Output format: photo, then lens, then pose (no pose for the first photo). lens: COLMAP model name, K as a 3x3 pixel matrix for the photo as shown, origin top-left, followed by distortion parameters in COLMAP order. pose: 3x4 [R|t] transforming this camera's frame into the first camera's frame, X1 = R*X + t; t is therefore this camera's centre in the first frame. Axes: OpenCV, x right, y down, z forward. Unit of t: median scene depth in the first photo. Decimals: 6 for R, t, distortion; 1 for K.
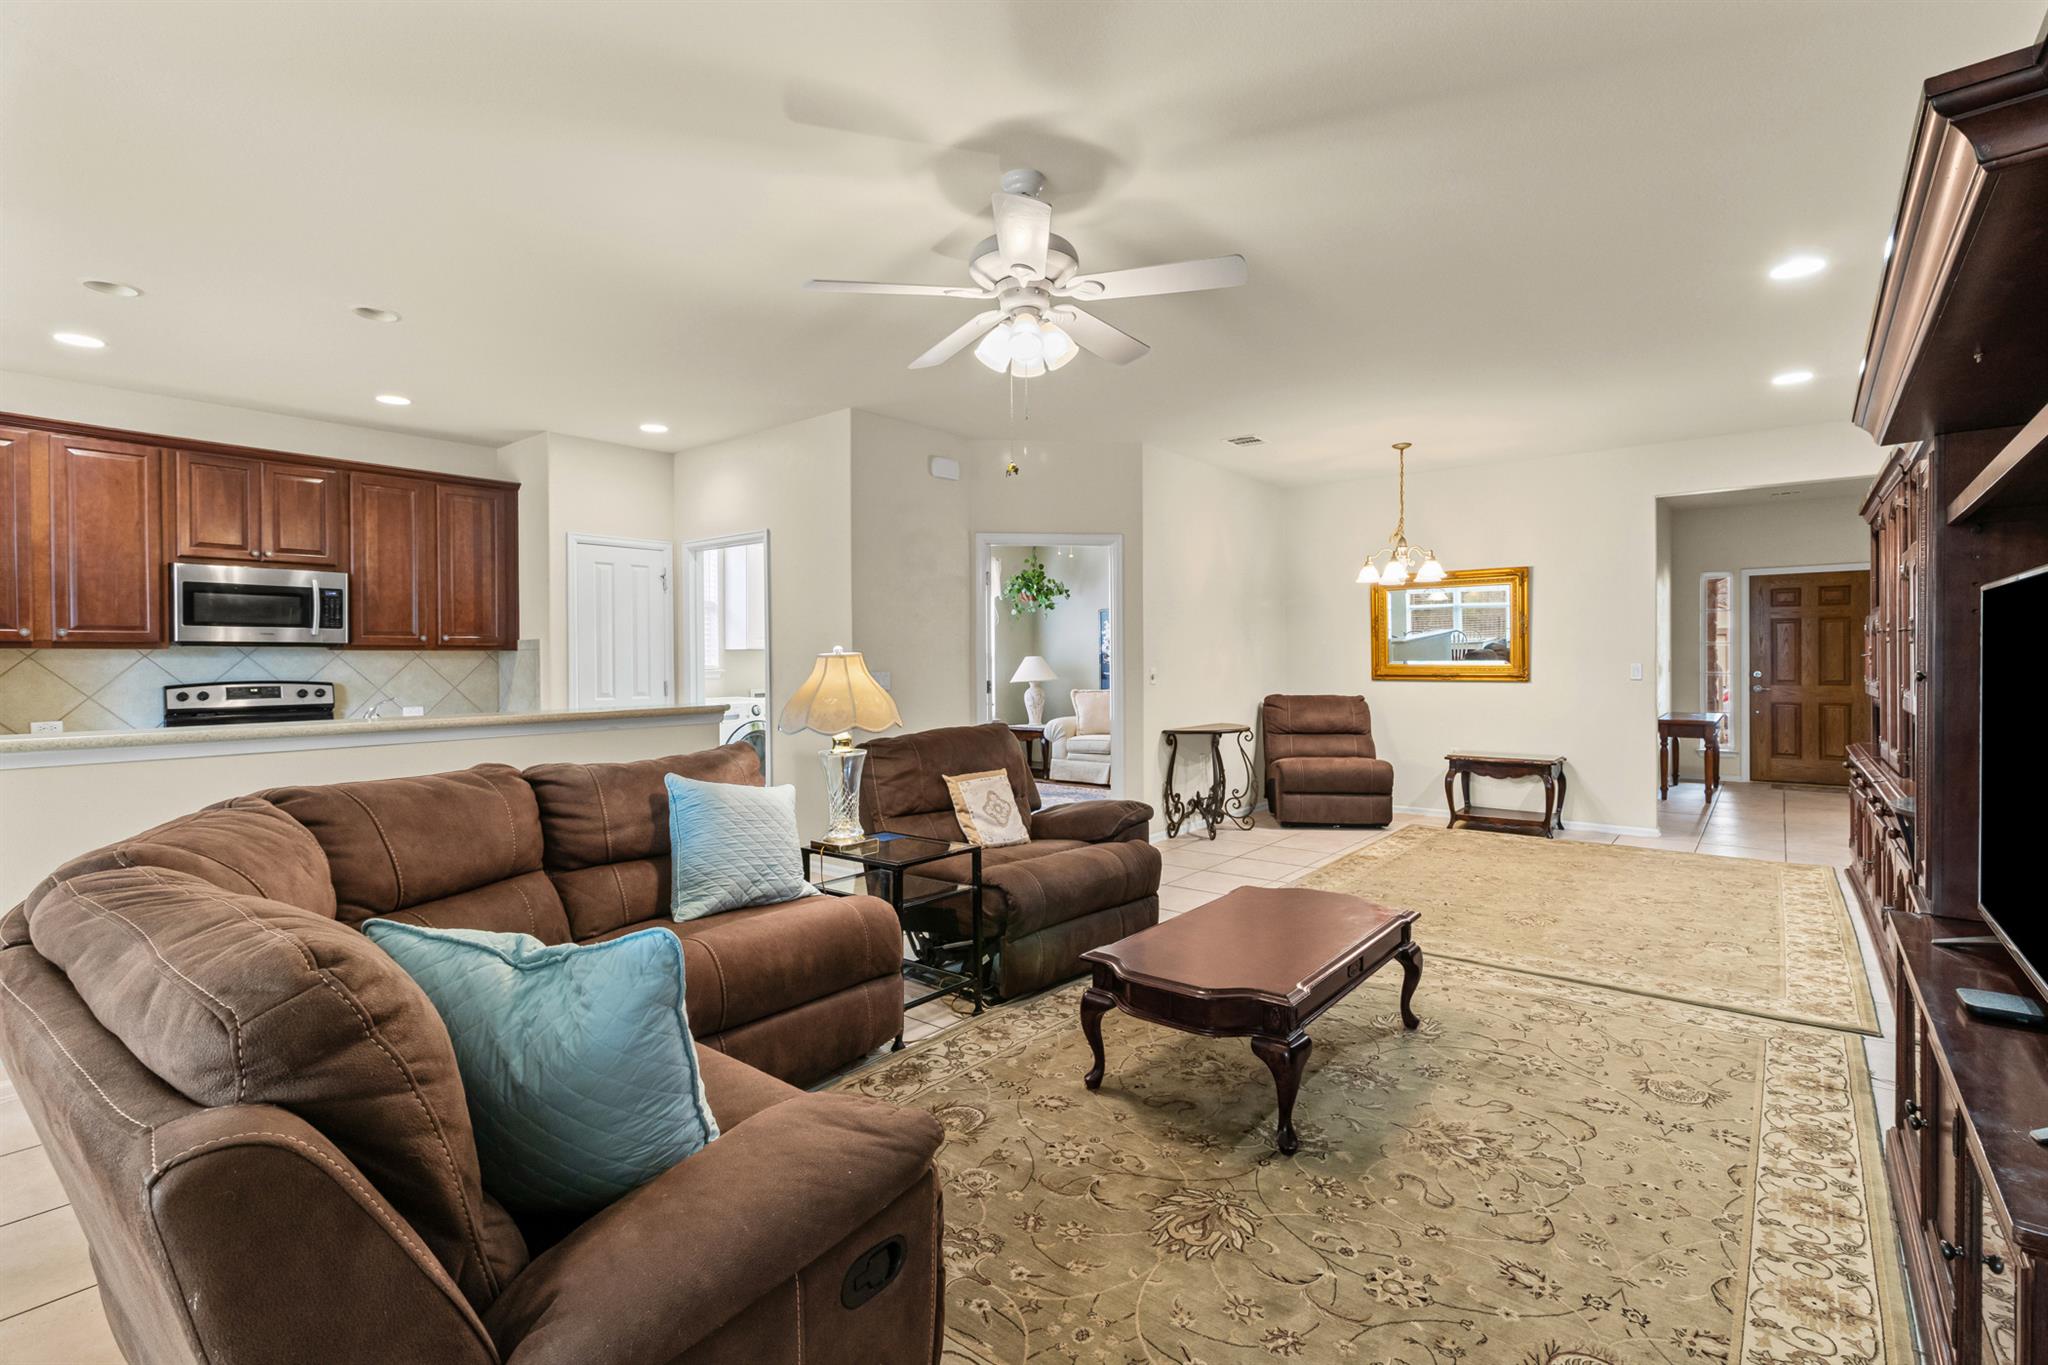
lens RADIAL K [[948.2, 0, 1027.0], [0, 948.2, 679.3], [0, 0, 1]] dist [0.000616, -0.001012]
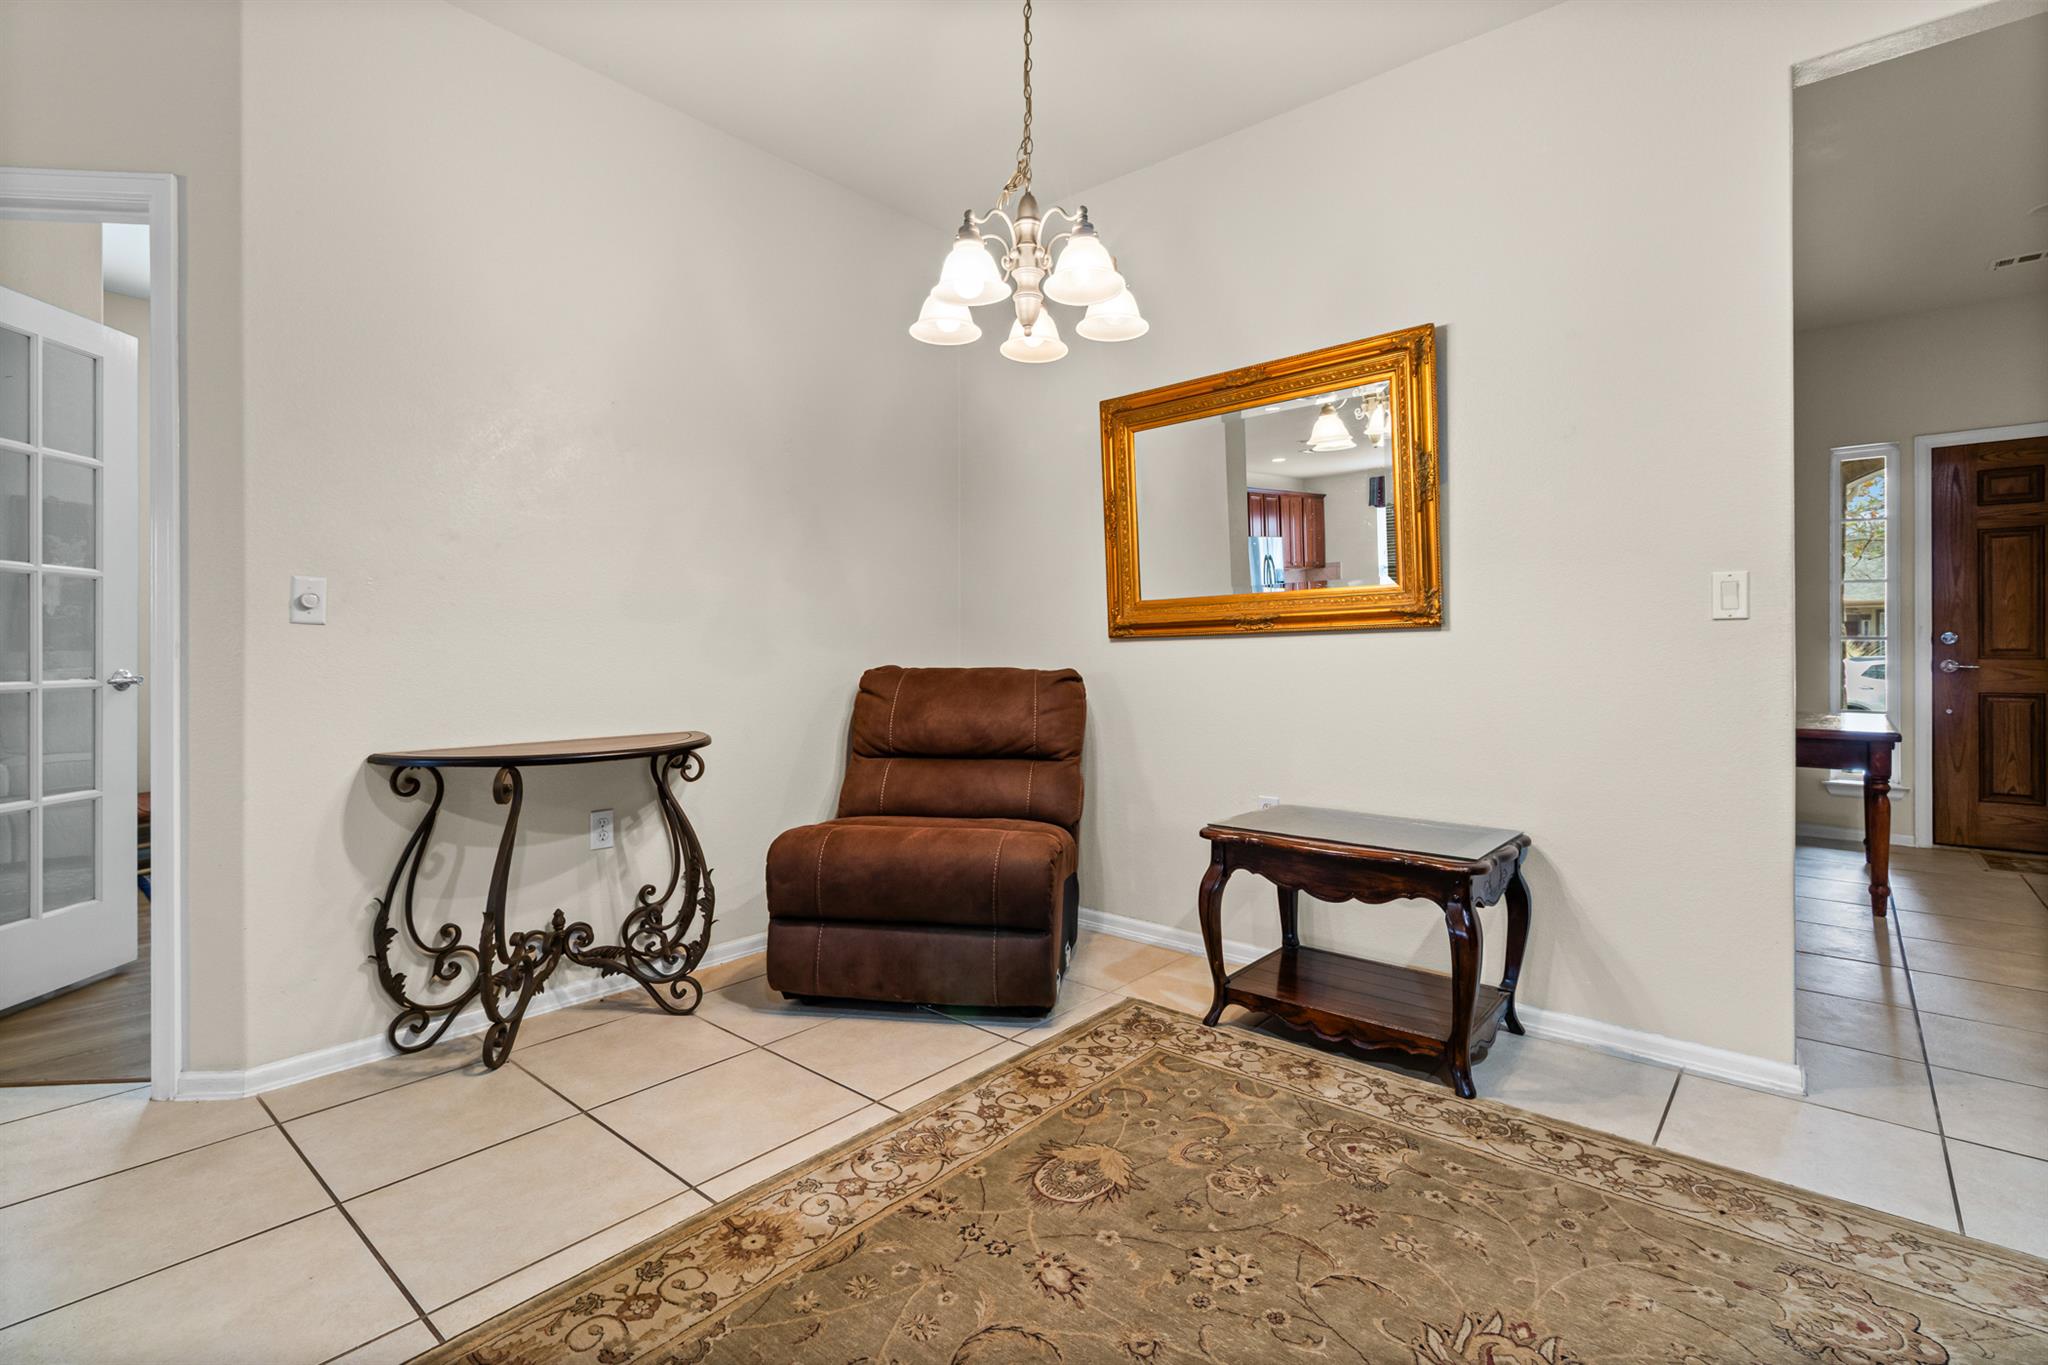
lens RADIAL K [[948.2, 0, 1020.4], [0, 948.2, 666.1], [0, 0, 1]] dist [0.000616, -0.001012]
pose [[0.999248, 0.004575, -0.038493, 0.352012], [-0.004821, 0.999968, -0.006320, 0.018915], [0.038462, 0.006501, 0.999239, 0.572818]]
